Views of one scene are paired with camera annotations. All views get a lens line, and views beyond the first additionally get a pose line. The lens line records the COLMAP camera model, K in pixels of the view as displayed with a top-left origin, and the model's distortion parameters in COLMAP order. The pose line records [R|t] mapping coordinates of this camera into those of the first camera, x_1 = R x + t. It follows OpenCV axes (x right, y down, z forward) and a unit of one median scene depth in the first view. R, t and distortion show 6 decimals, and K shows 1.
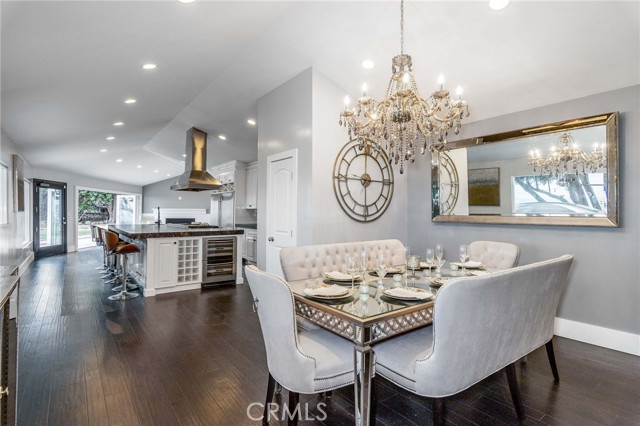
lens RADIAL K [[325.1, 0, 320.4], [0, 325.1, 209.8], [0, 0, 1]] dist [-0.003328, -0.000246]
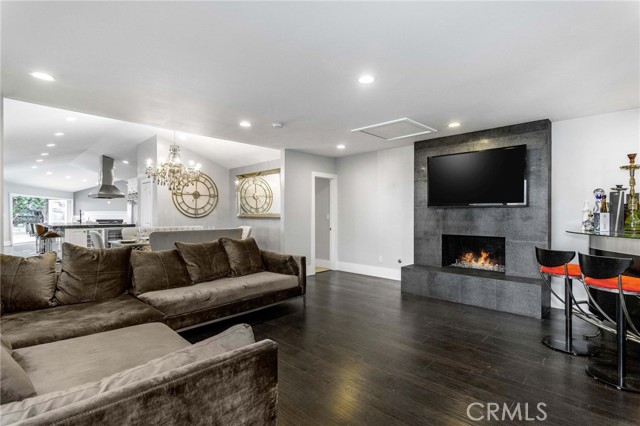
lens RADIAL K [[311.9, 0, 326.2], [0, 311.9, 223.2], [0, 0, 1]] dist [-0.003969, 0.001563]
pose [[0.987813, -0.006398, 0.155517, 0.457584], [0.001425, 0.999485, 0.032070, 0.009842], [-0.155642, -0.031458, 0.987313, -0.656214]]
